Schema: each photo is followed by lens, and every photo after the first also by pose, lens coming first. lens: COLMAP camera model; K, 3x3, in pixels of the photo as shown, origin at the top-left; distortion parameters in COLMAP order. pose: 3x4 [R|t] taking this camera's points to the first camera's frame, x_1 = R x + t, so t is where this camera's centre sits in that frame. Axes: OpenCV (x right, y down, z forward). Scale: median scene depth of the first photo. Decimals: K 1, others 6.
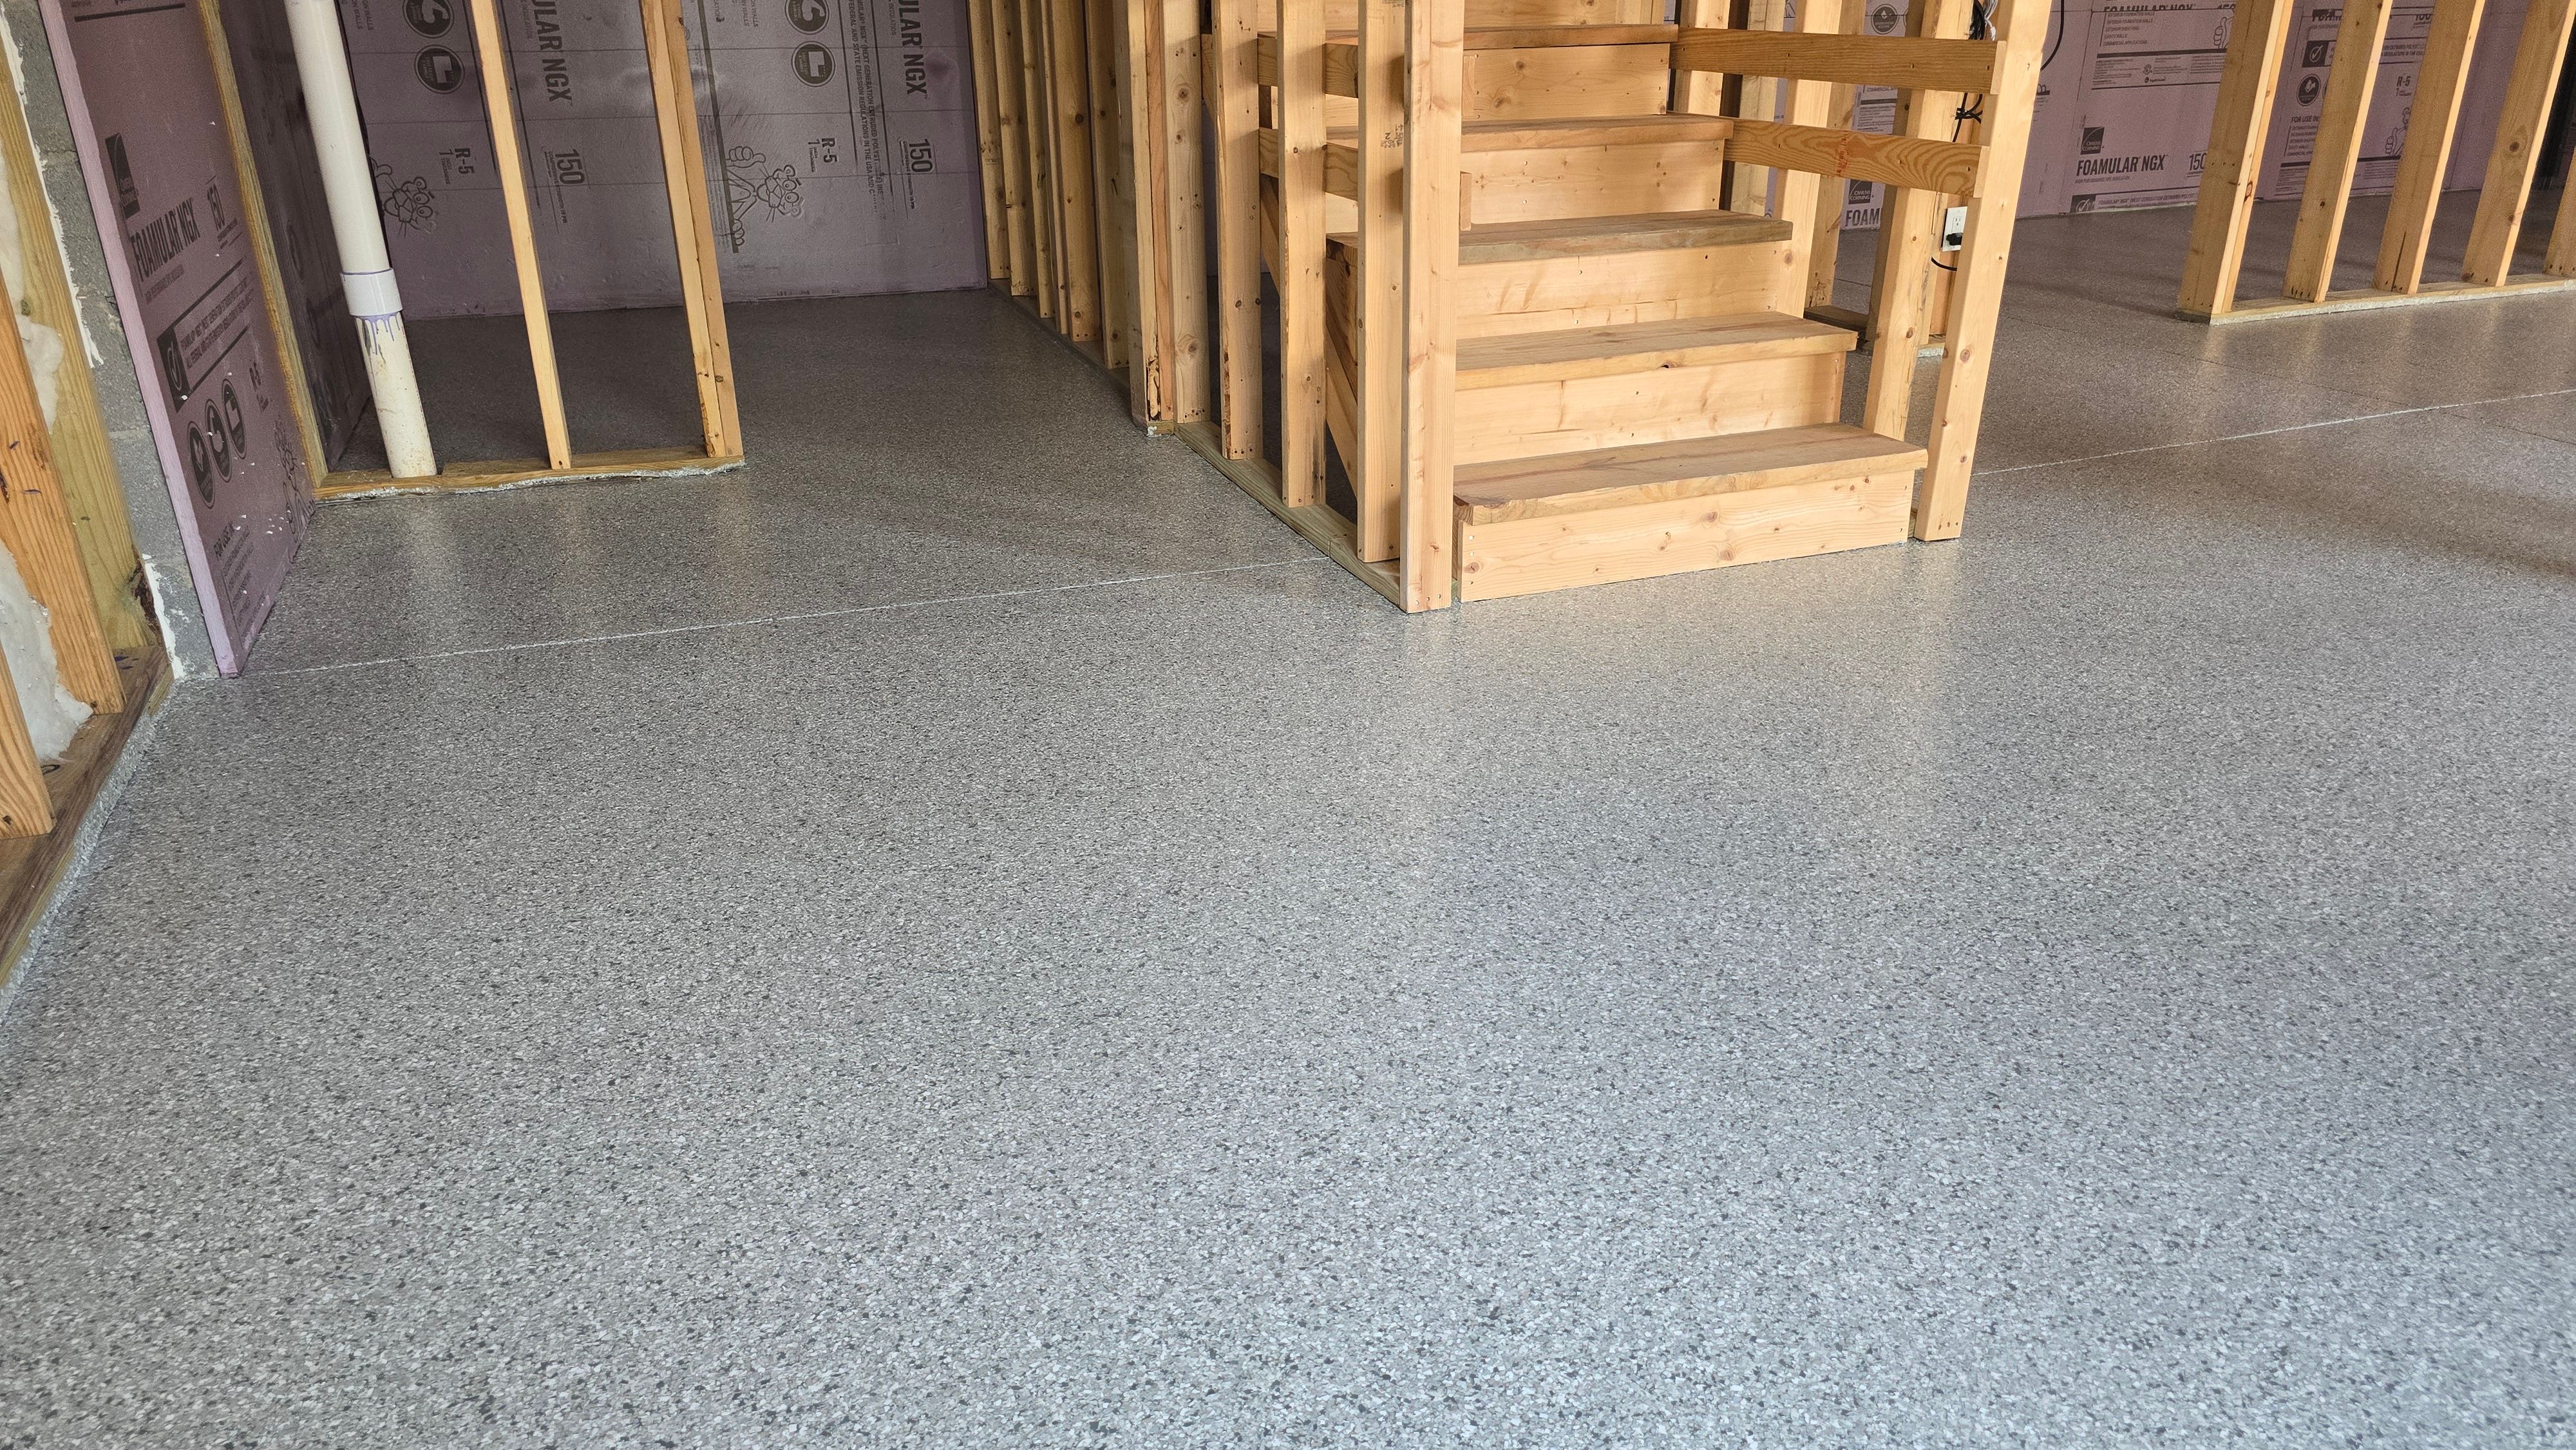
lens RADIAL K [[1733.2, 0, 1282.4], [0, 1733.2, 725.2], [0, 0, 1]] dist [0.066605, -0.062704]
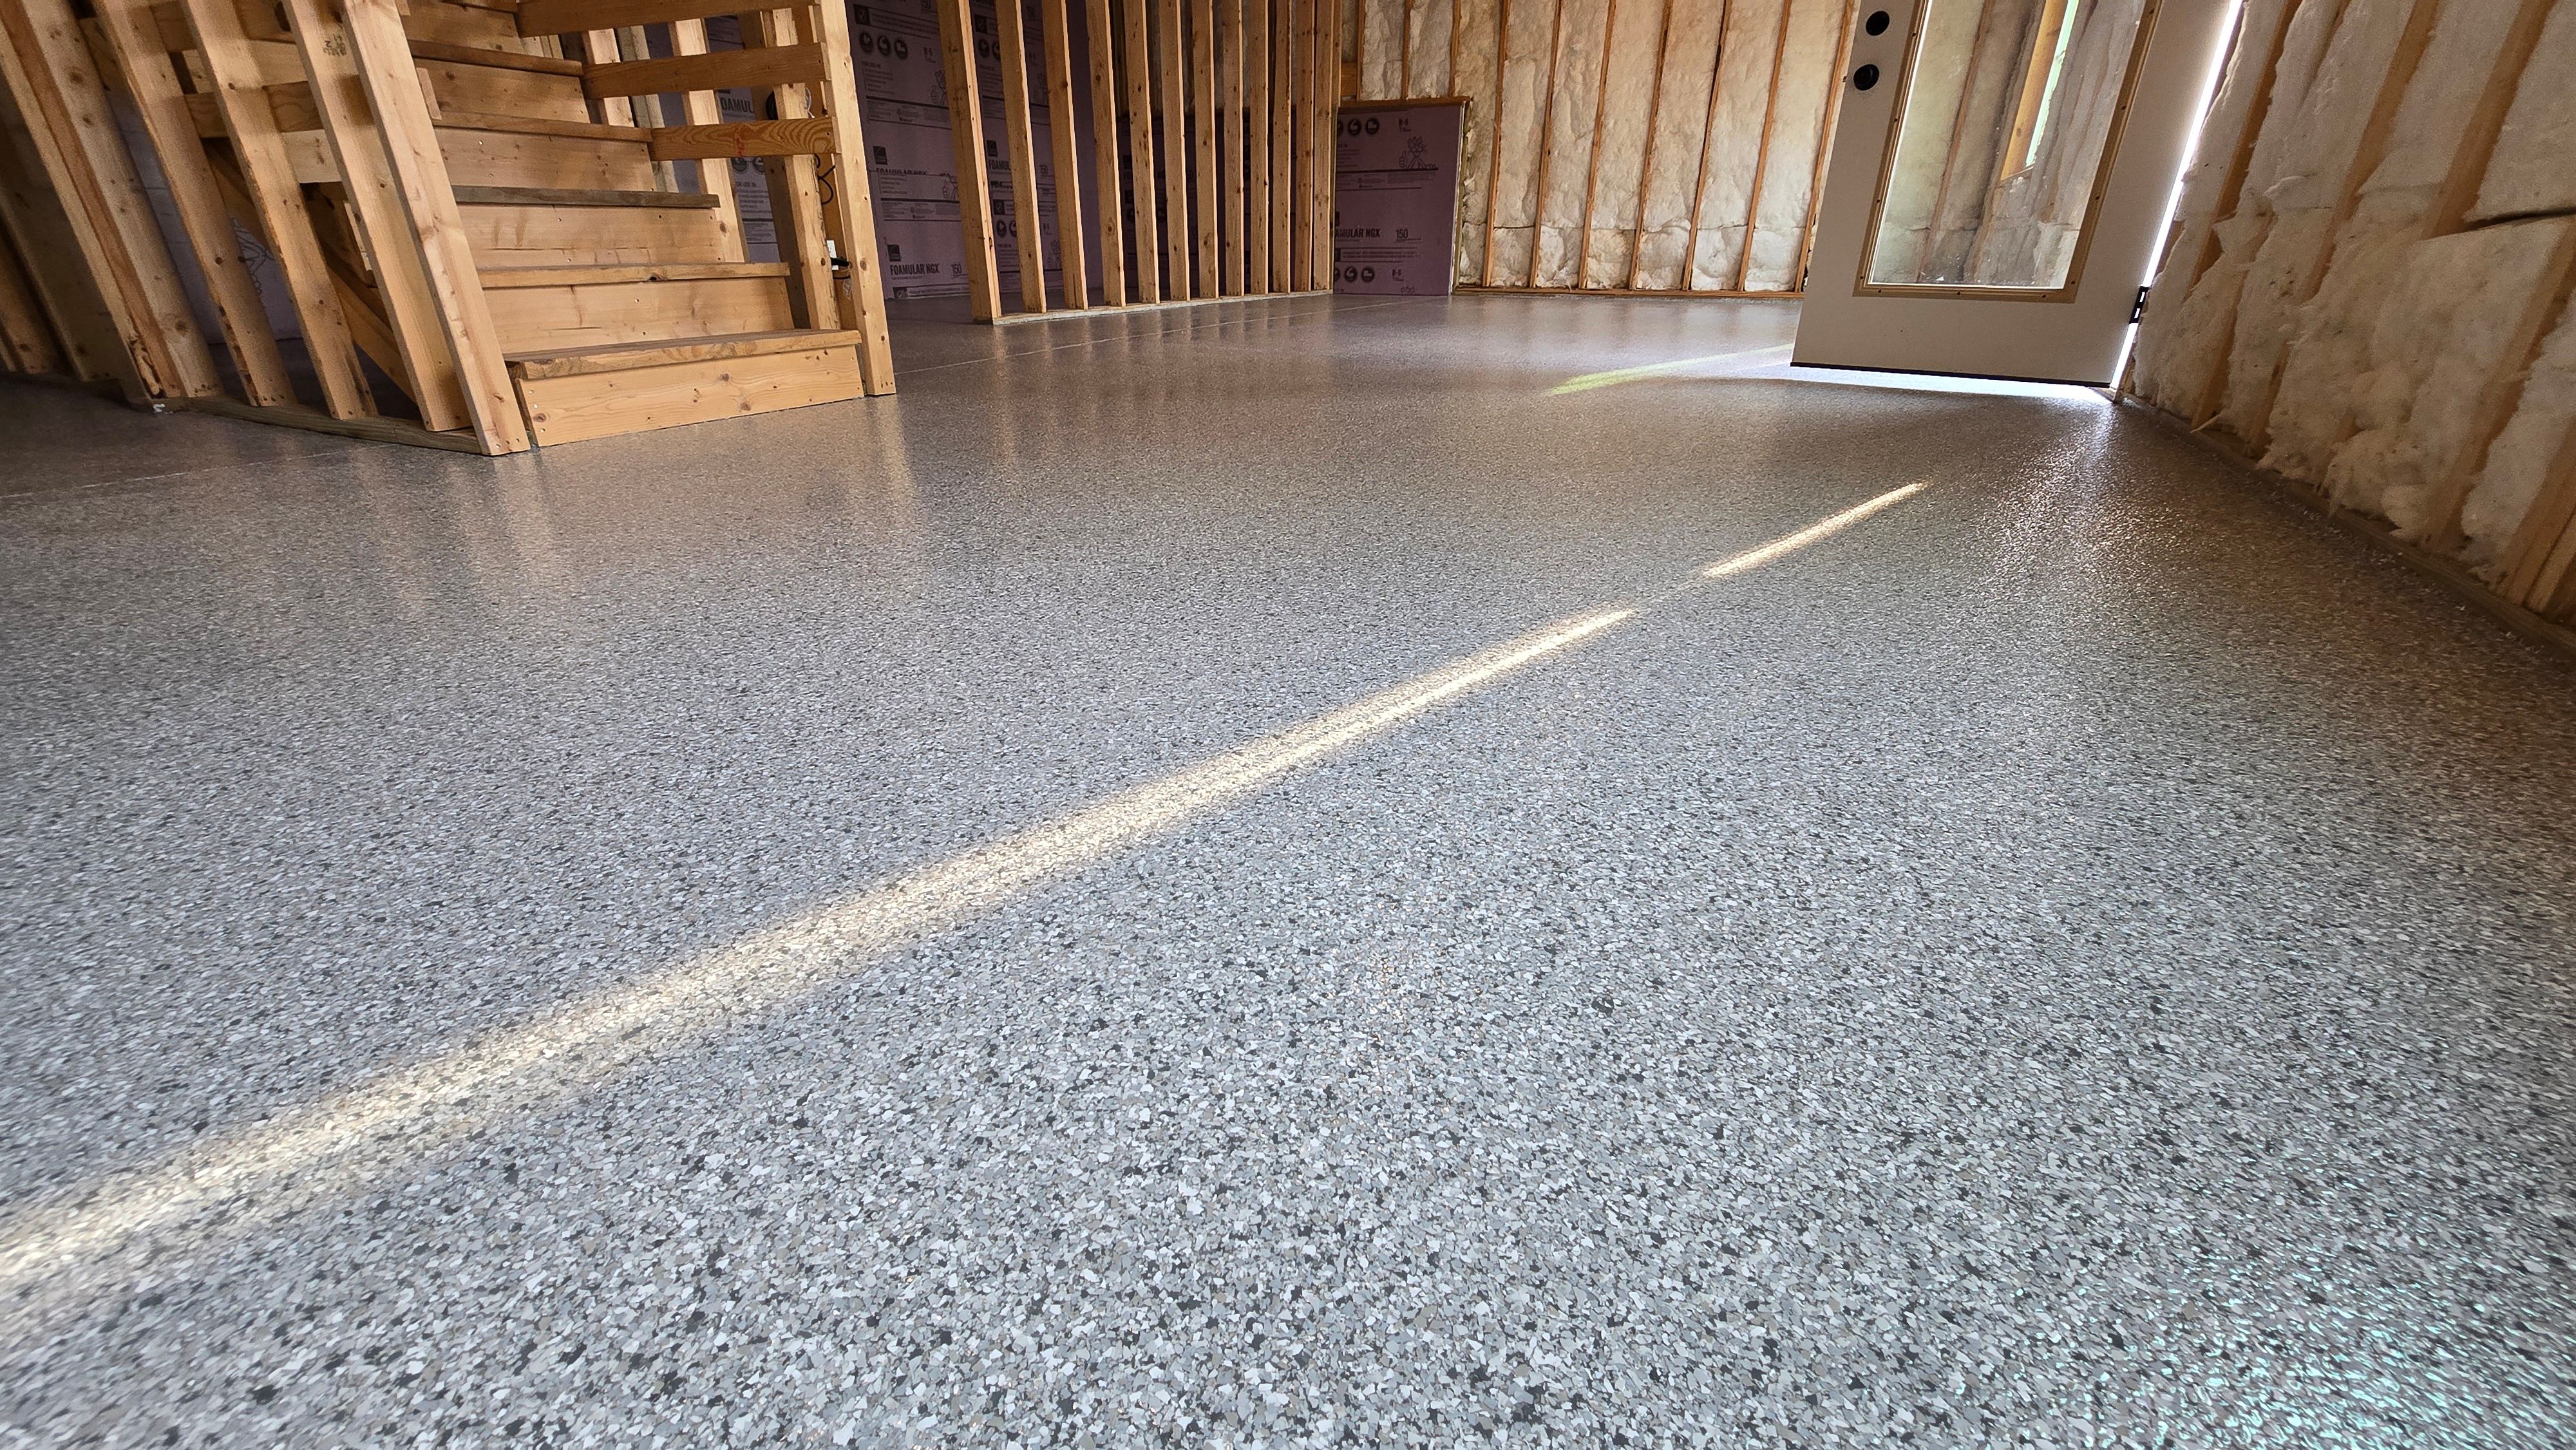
lens RADIAL K [[1057.7, 0, 1287.0], [0, 1057.7, 732.1], [0, 0, 1]] dist [-0.001507, -0.000228]
pose [[0.730971, -0.280562, 0.622067, -0.033366], [0.261885, 0.957108, 0.123937, 0.160168], [-0.630157, 0.072315, 0.773093, 0.066140]]
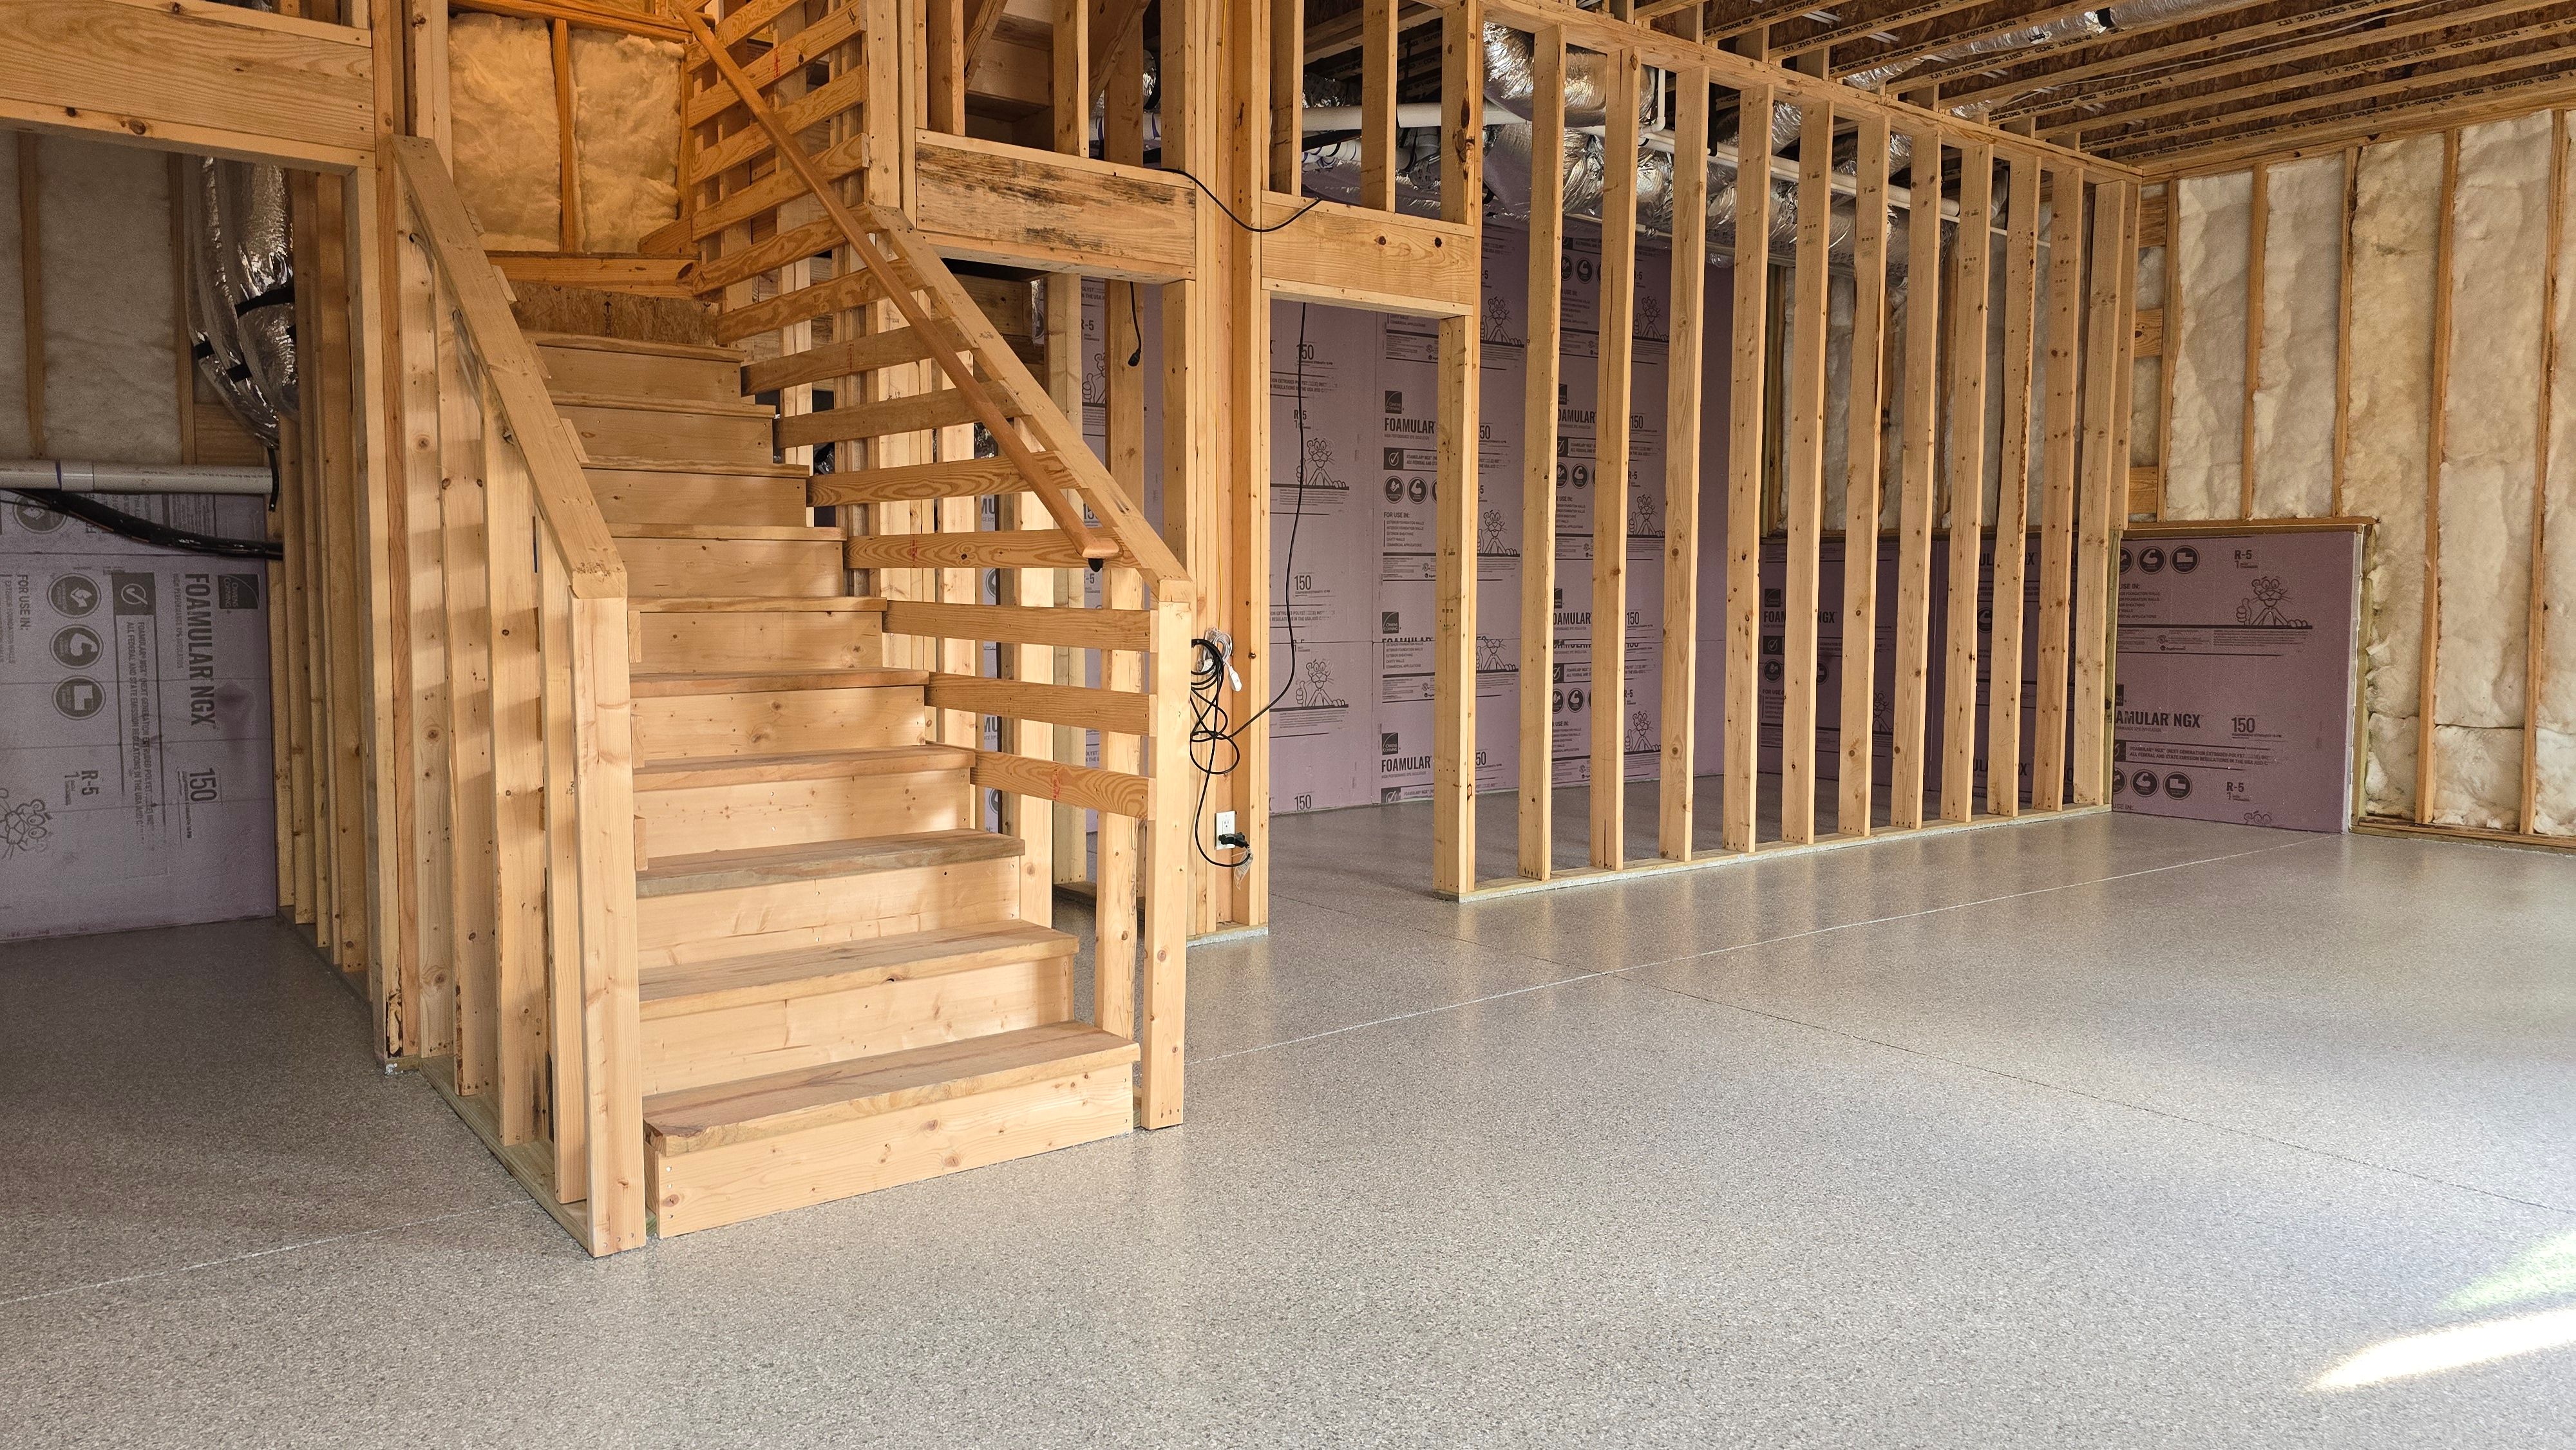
lens RADIAL K [[1733.2, 0, 1282.6], [0, 1733.2, 688.1], [0, 0, 1]] dist [0.066605, -0.062704]
pose [[0.958914, -0.007923, 0.283586, 0.146856], [0.103299, 0.940742, -0.323008, -0.007558], [-0.264222, 0.339031, 0.902909, -0.068269]]
